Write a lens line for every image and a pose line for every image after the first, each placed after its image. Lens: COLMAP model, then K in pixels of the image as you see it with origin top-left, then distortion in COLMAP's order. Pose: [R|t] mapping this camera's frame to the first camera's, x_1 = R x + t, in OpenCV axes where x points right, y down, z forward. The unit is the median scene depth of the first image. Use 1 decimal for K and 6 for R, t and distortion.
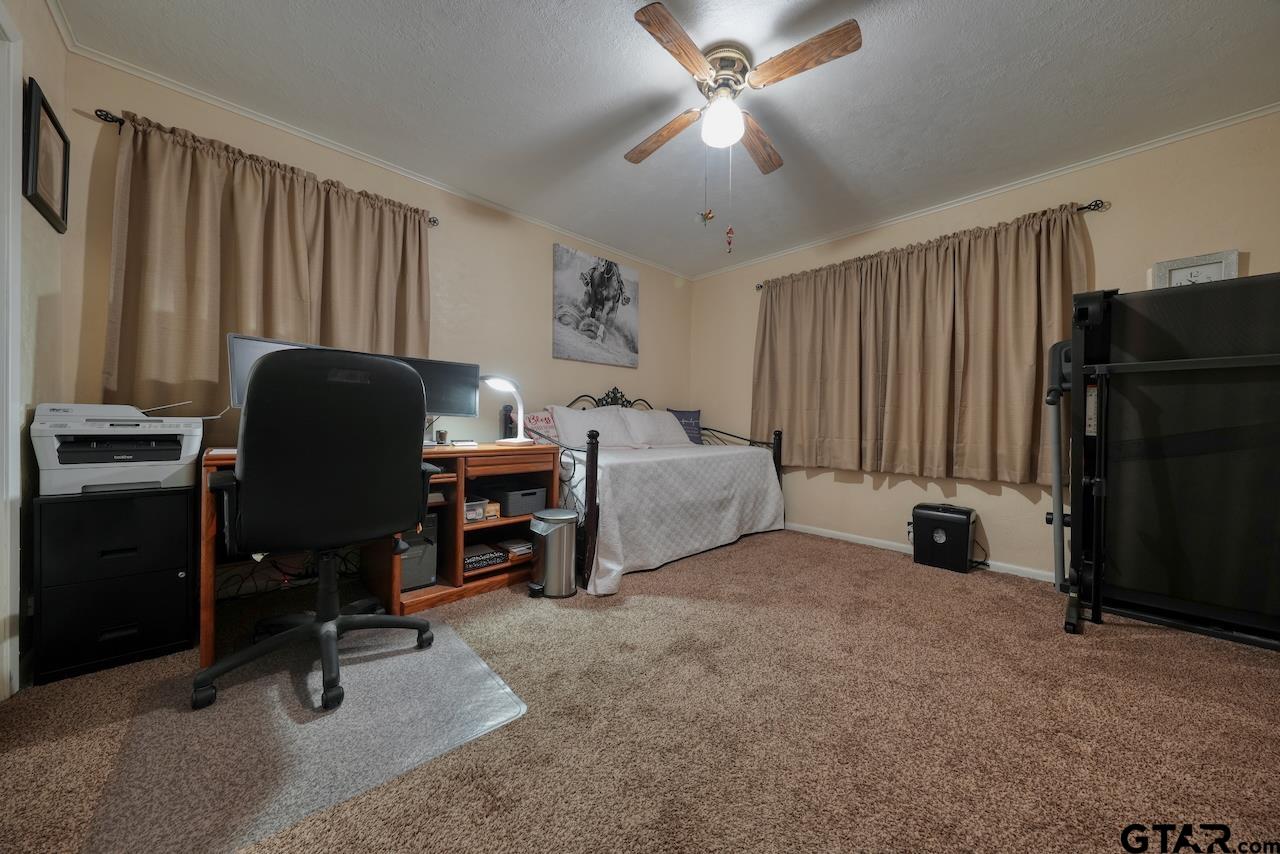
lens RADIAL K [[436.1, 0, 642.6], [0, 436.1, 423.4], [0, 0, 1]] dist [-0.002465, 0.000008]
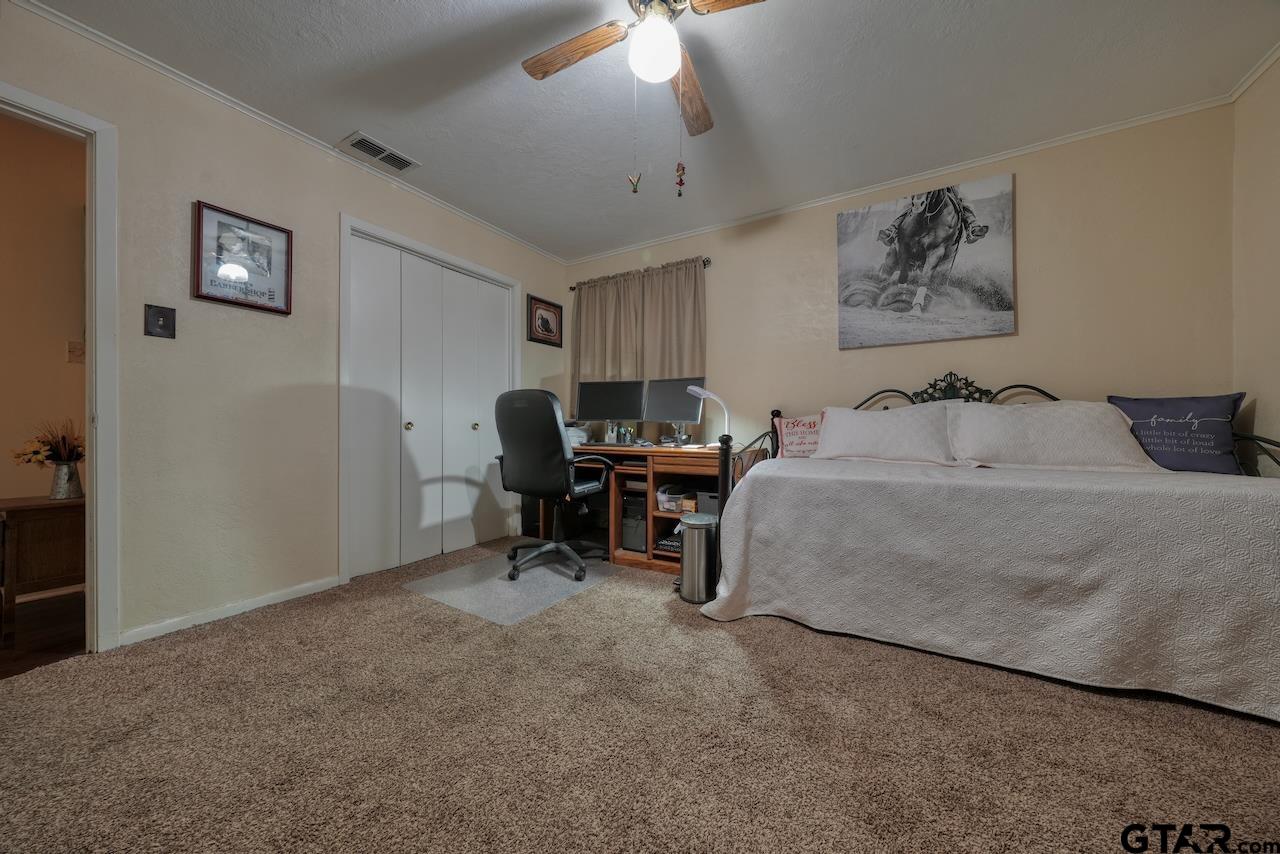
lens RADIAL K [[436.1, 0, 642.6], [0, 436.1, 423.4], [0, 0, 1]] dist [-0.002465, 0.000008]
pose [[0.260867, -0.025078, -0.965049, 0.499465], [0.003447, 0.999680, -0.025046, 0.010427], [0.965369, 0.003207, 0.260870, 0.414407]]
